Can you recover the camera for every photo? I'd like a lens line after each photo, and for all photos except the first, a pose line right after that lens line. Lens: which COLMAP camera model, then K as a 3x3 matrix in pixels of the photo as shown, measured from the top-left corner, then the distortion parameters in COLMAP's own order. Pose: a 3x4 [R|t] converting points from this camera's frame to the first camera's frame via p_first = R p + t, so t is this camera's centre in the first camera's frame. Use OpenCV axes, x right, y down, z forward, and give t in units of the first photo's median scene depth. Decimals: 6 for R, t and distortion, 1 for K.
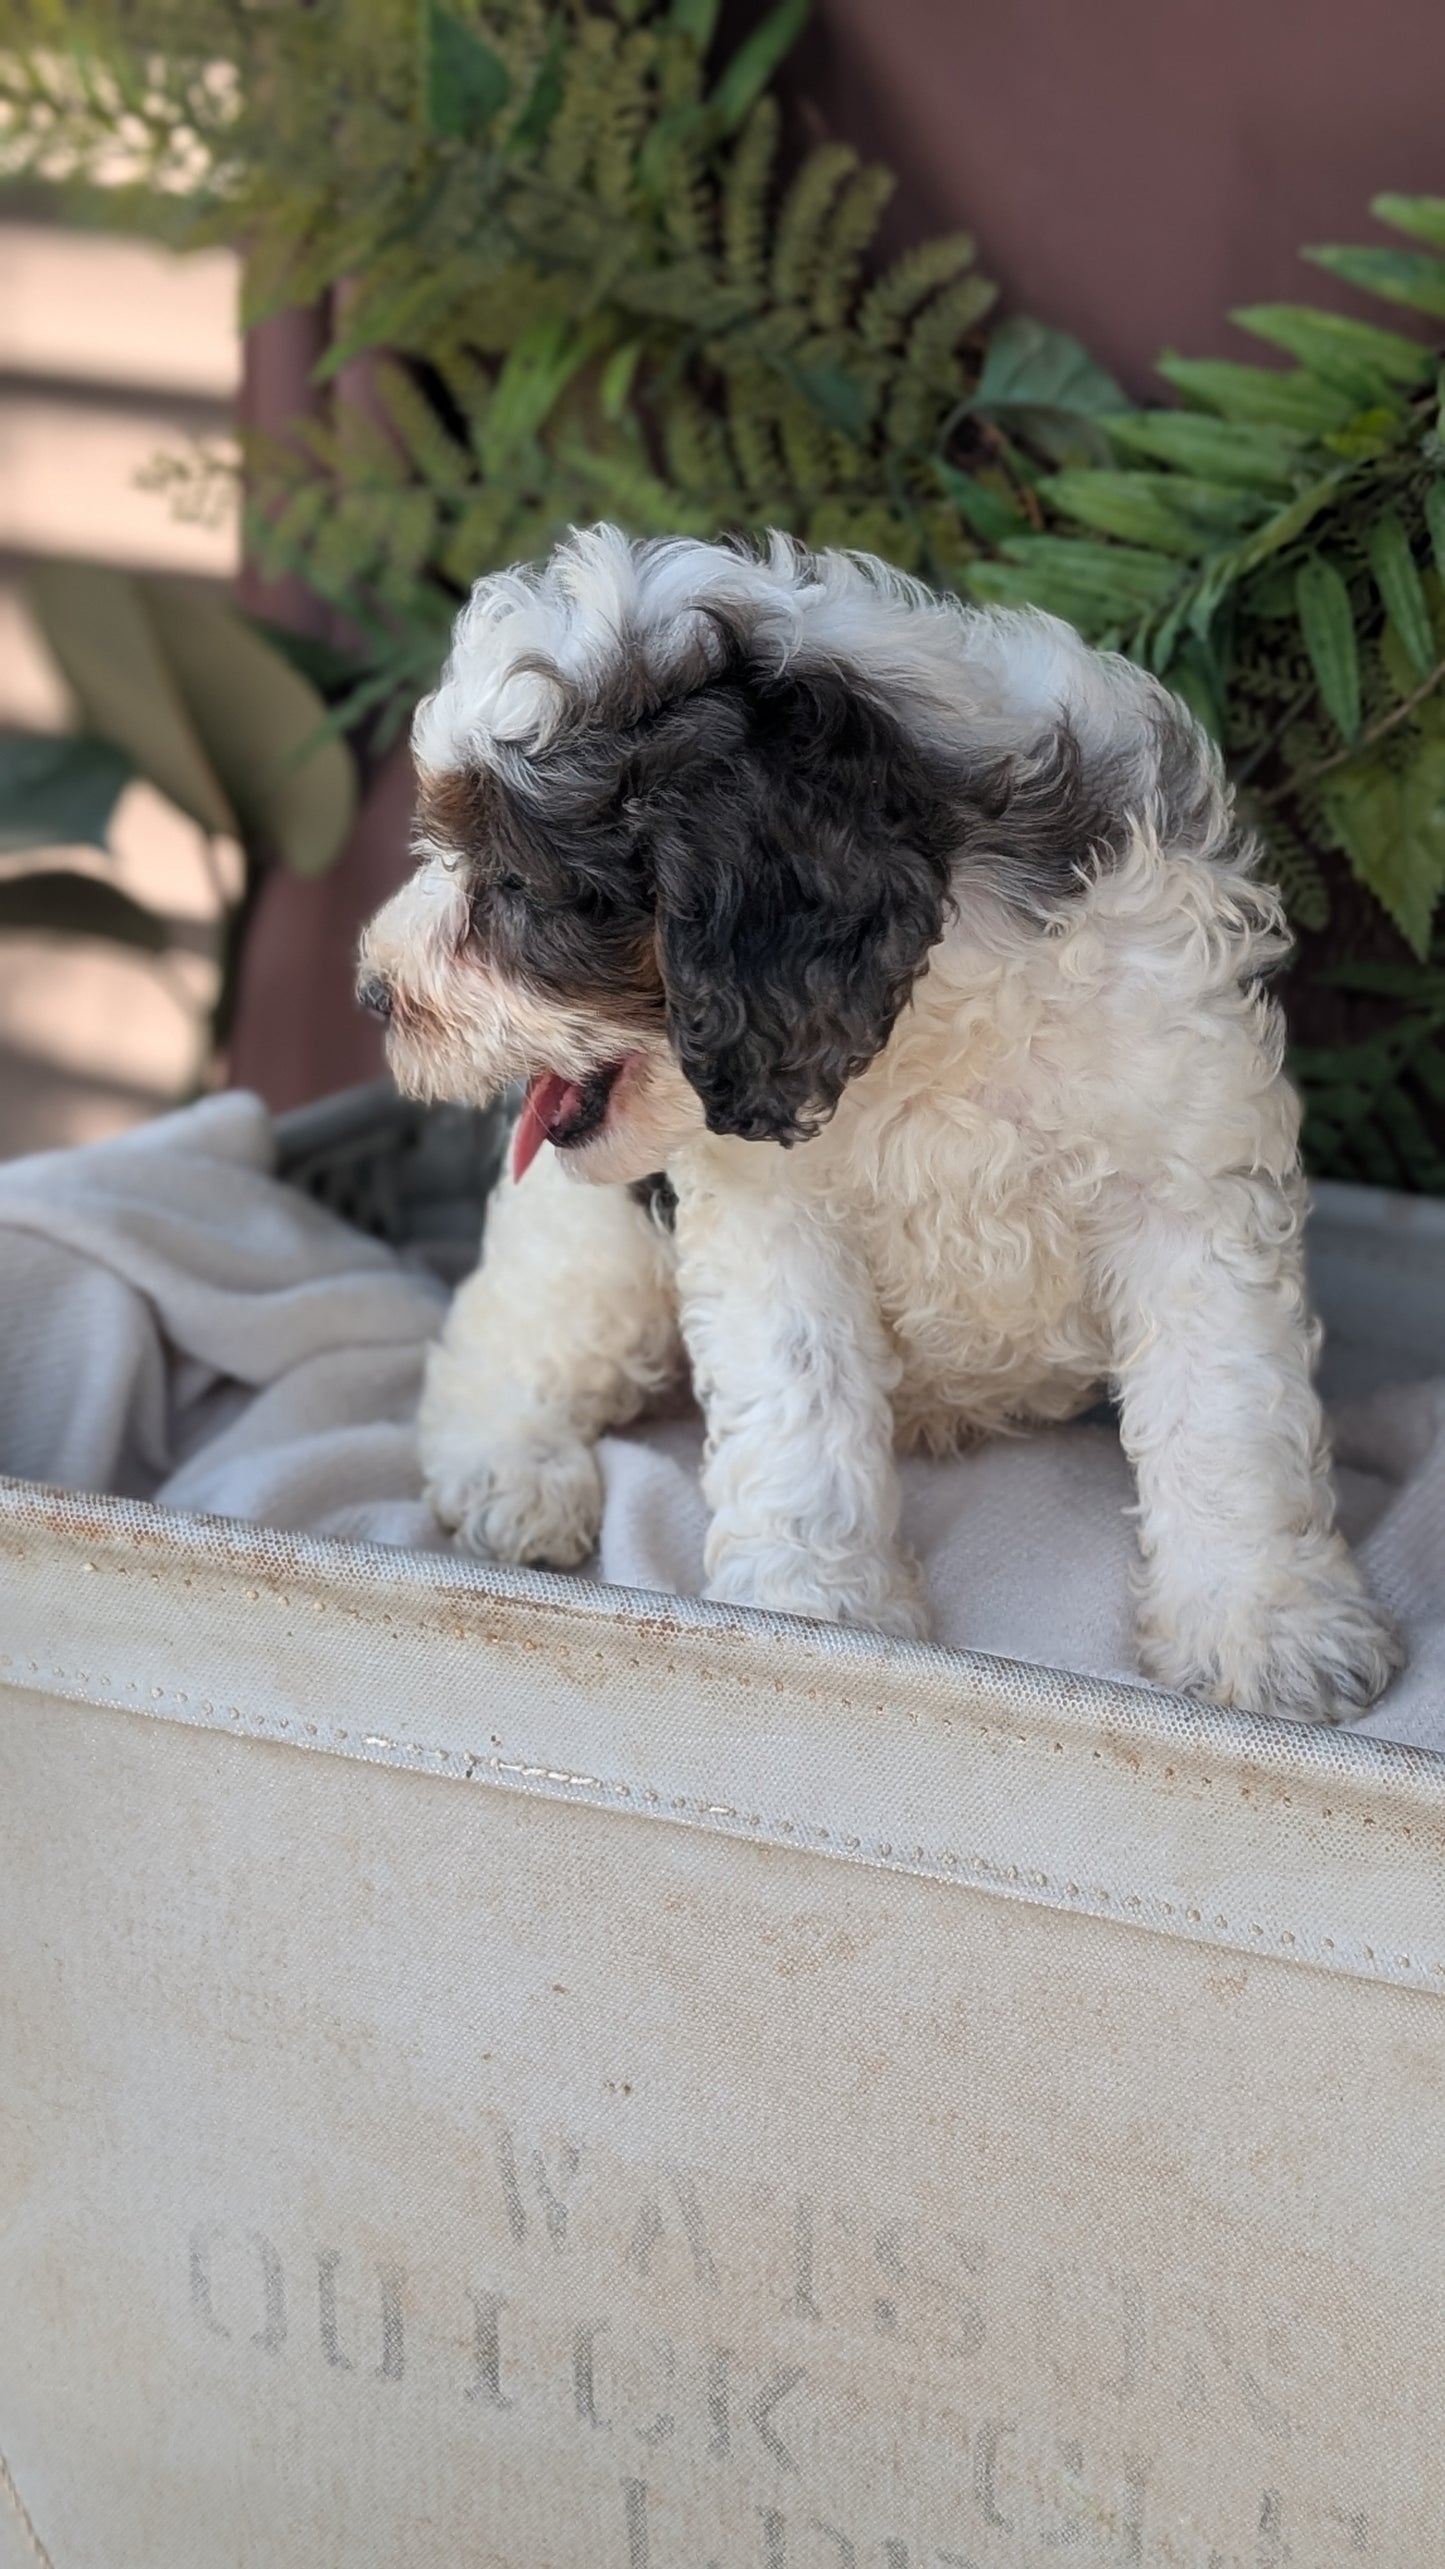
lens RADIAL K [[3324.6, 0, 709.8], [0, 3324.6, 1147.6], [0, 0, 1]] dist [0.129539, -0.396196]
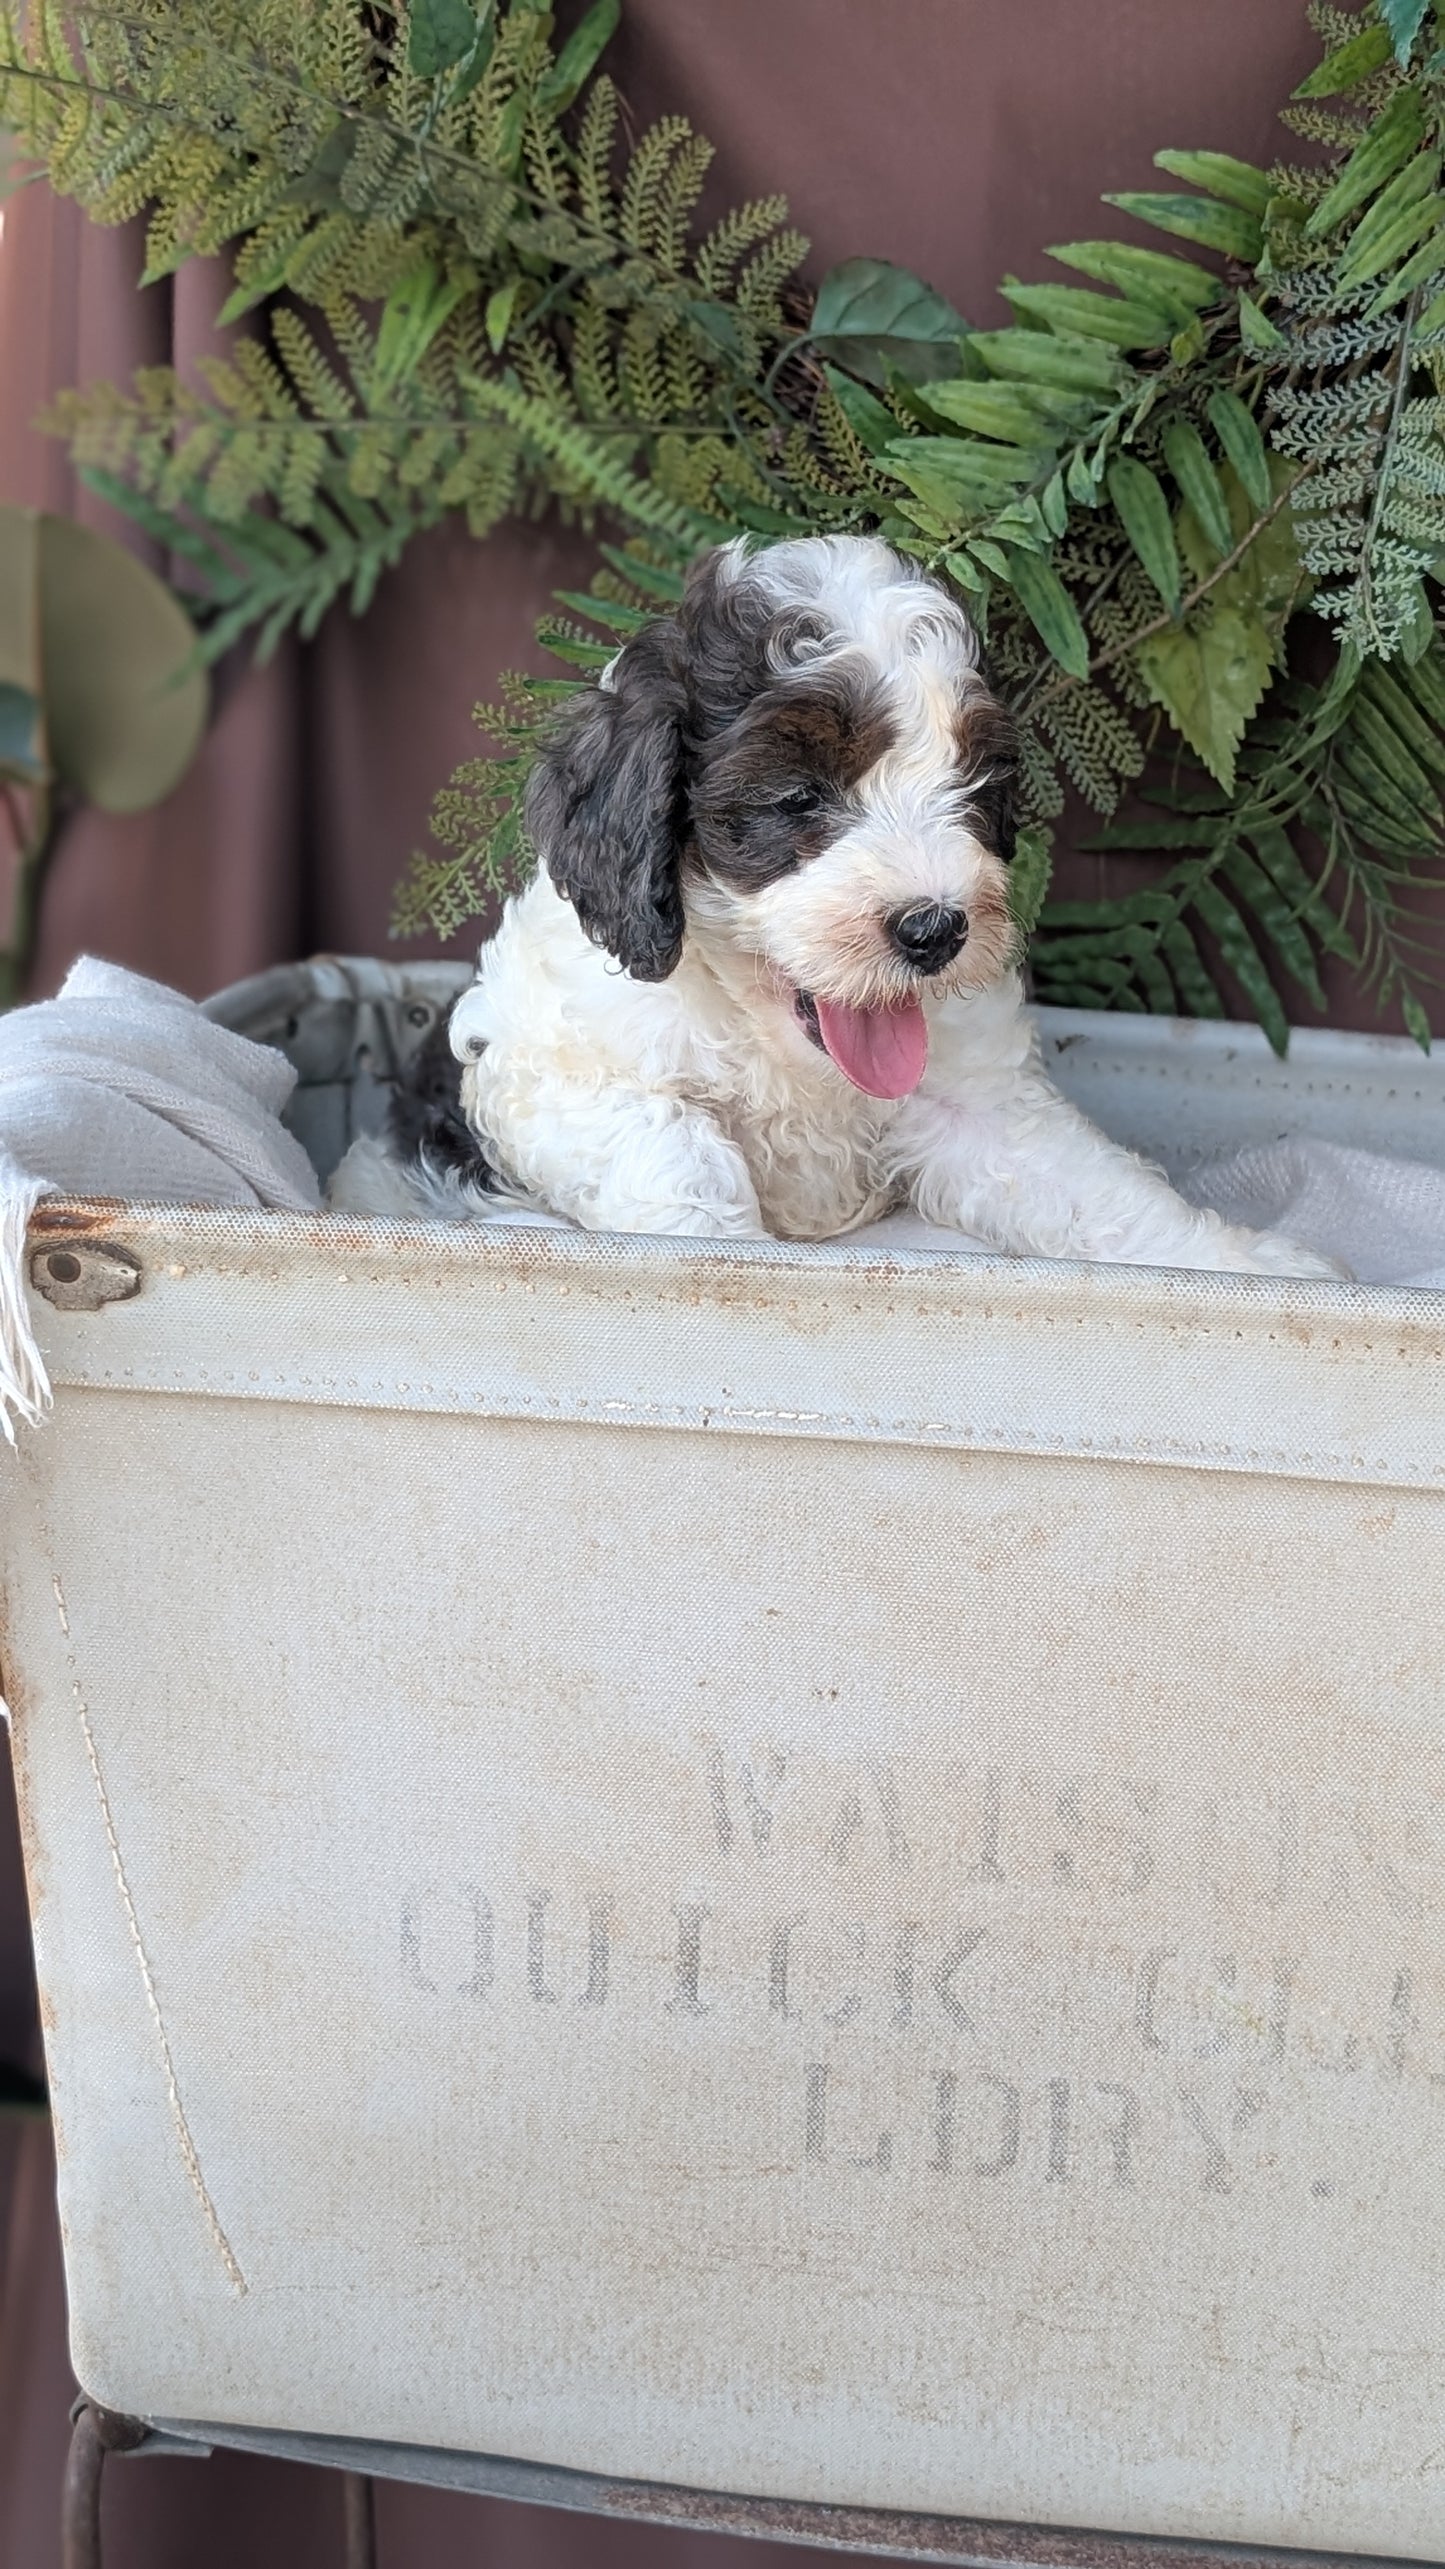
lens RADIAL K [[3280.6, 0, 616.5], [0, 3280.6, 1093.4], [0, 0, 1]] dist [0.197782, -0.635533]
pose [[0.979318, -0.050107, 0.196024, -0.301822], [0.060100, 0.997161, -0.045364, 0.115095], [-0.193195, 0.056207, 0.979549, -0.119948]]
